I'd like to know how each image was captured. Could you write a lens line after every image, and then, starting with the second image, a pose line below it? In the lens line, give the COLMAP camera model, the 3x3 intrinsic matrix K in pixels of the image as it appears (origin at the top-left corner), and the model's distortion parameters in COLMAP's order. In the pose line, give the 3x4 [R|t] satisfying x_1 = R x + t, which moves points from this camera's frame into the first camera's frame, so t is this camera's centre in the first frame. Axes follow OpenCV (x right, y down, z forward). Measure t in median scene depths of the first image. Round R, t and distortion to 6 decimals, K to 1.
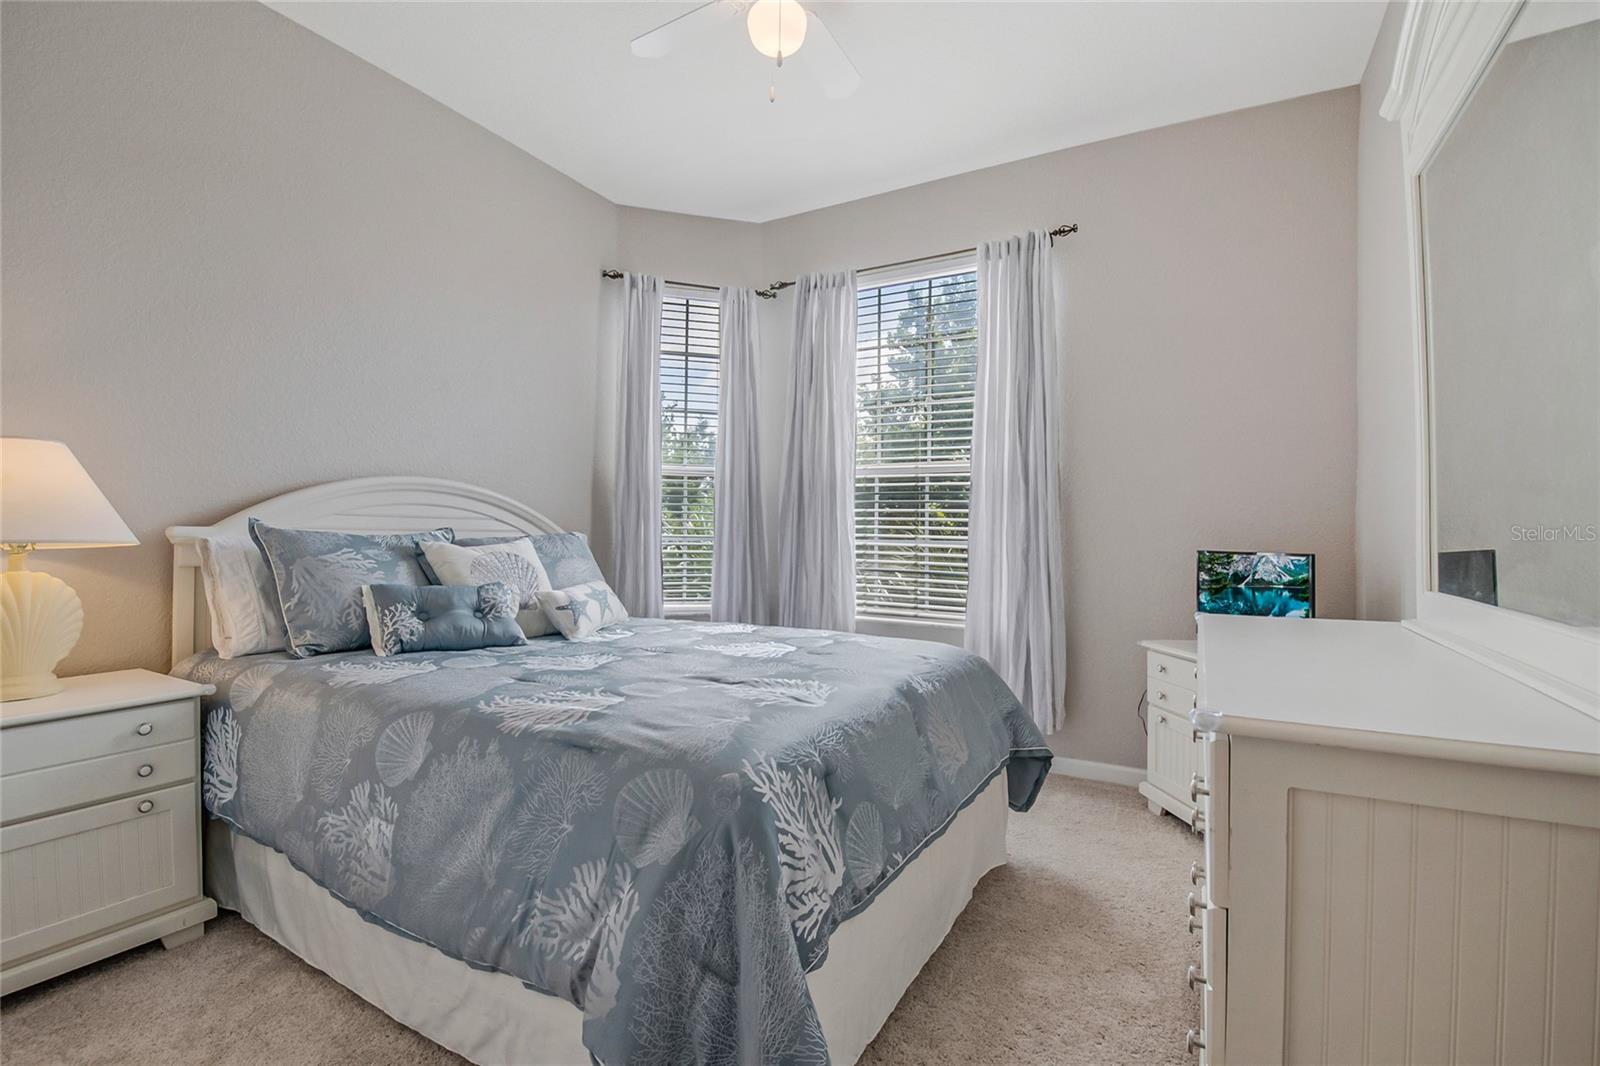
lens RADIAL K [[695.9, 0, 780.1], [0, 695.9, 537.3], [0, 0, 1]] dist [-0.012845, -0.000126]
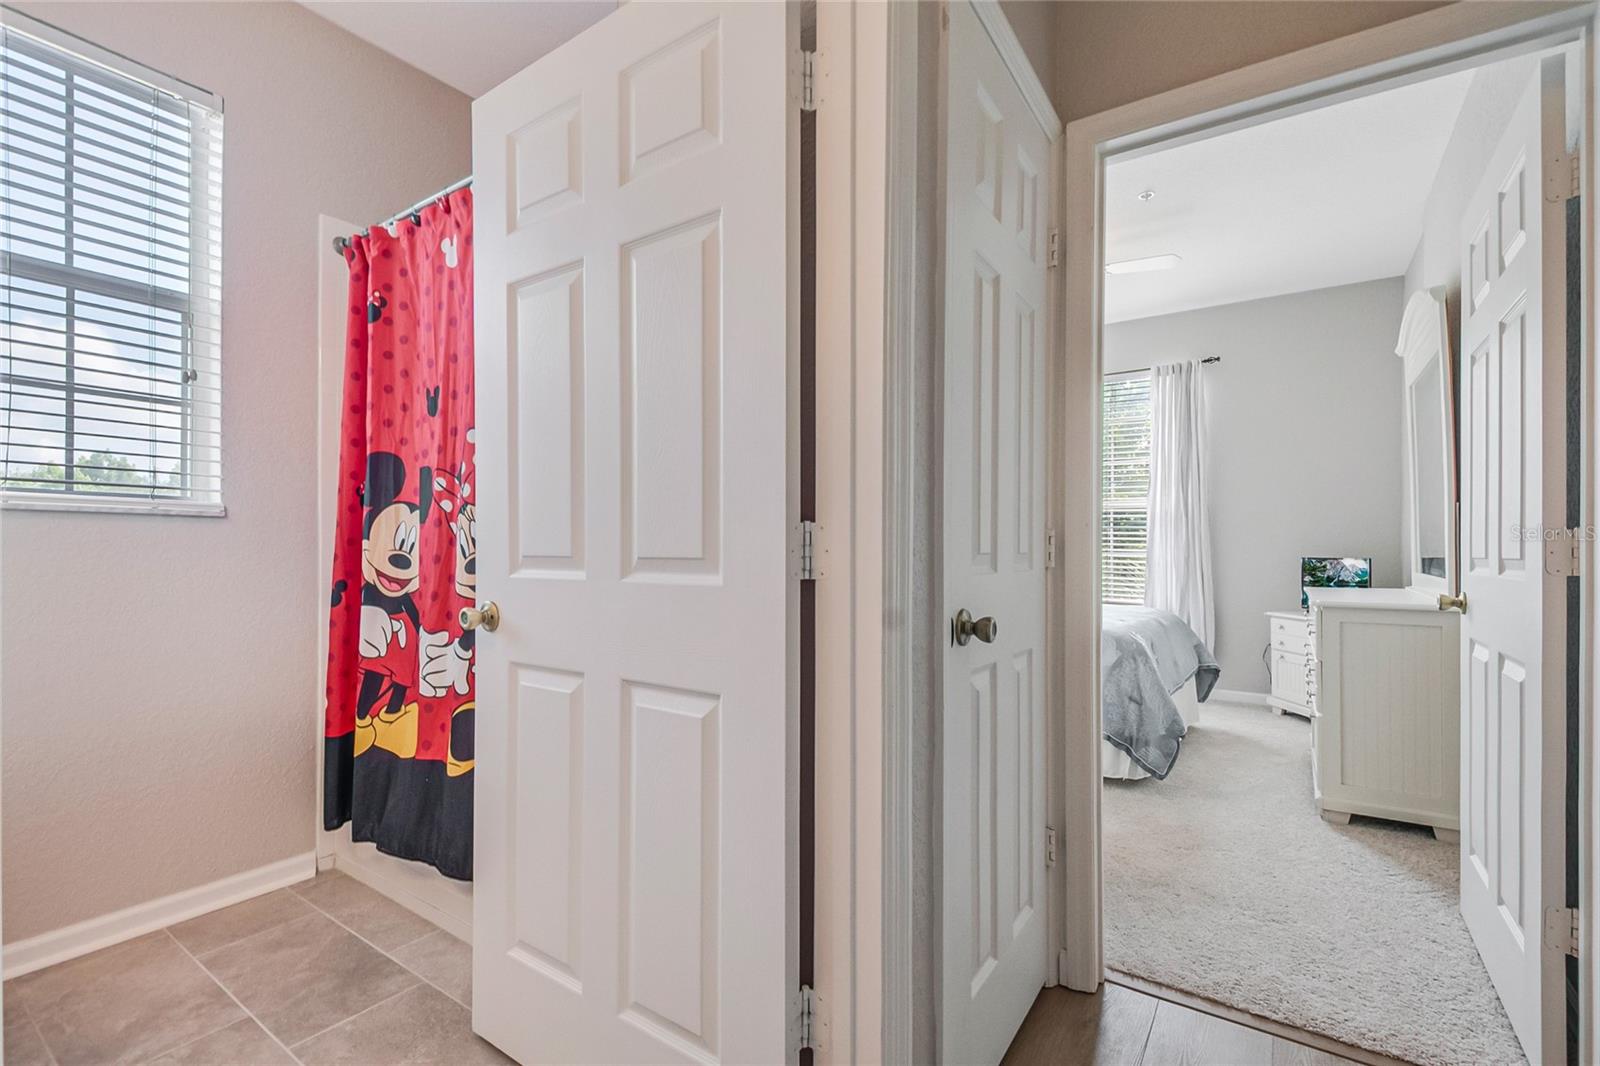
lens RADIAL K [[703.1, 0, 804.7], [0, 703.1, 540.6], [0, 0, 1]] dist [0.037653, -0.023867]
pose [[0.998426, -0.001681, -0.056053, -0.571070], [0.000933, 0.999910, -0.013363, -0.002743], [0.056071, 0.013290, 0.998338, -0.898836]]
